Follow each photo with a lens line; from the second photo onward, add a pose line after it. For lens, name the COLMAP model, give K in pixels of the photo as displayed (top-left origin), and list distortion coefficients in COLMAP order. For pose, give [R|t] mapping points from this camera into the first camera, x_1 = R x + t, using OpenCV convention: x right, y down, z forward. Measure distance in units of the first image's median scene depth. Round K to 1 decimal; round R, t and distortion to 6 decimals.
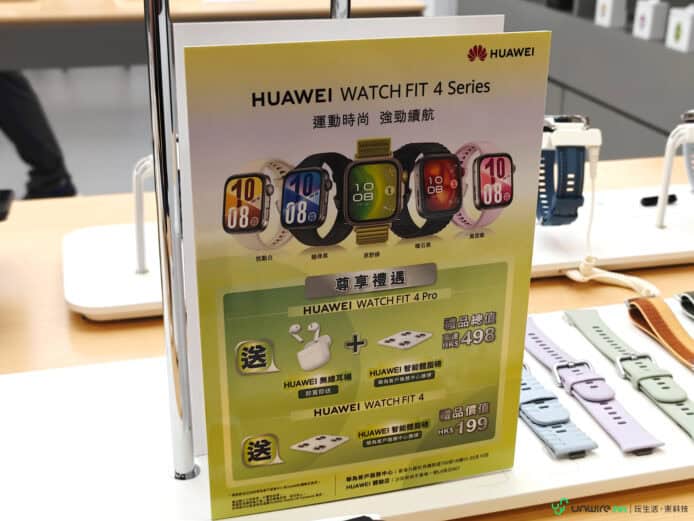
lens RADIAL K [[1025.5, 0, 347.6], [0, 1025.5, 257.5], [0, 0, 1]] dist [-0.134131, 0.000000]
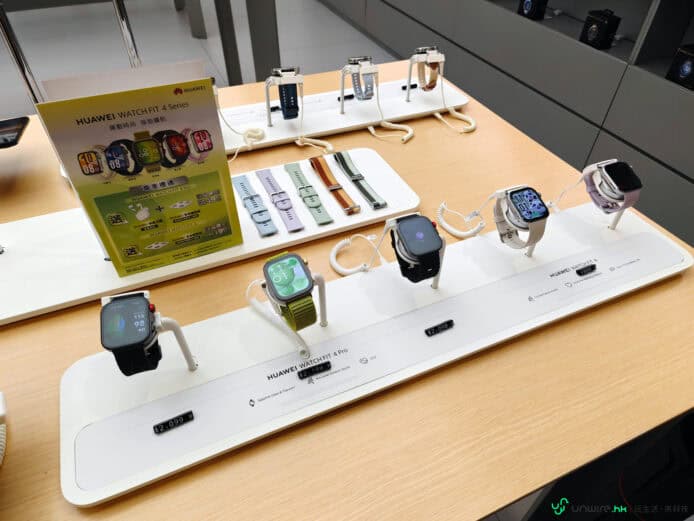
lens RADIAL K [[469.3, 0, 344.5], [0, 469.3, 260.9], [0, 0, 1]] dist [0.048152, 0.005098]
pose [[0.988486, -0.104199, 0.109717, 0.325395], [0.059183, 0.933589, 0.353425, -0.186983], [-0.139257, -0.342862, 0.929007, -0.202219]]
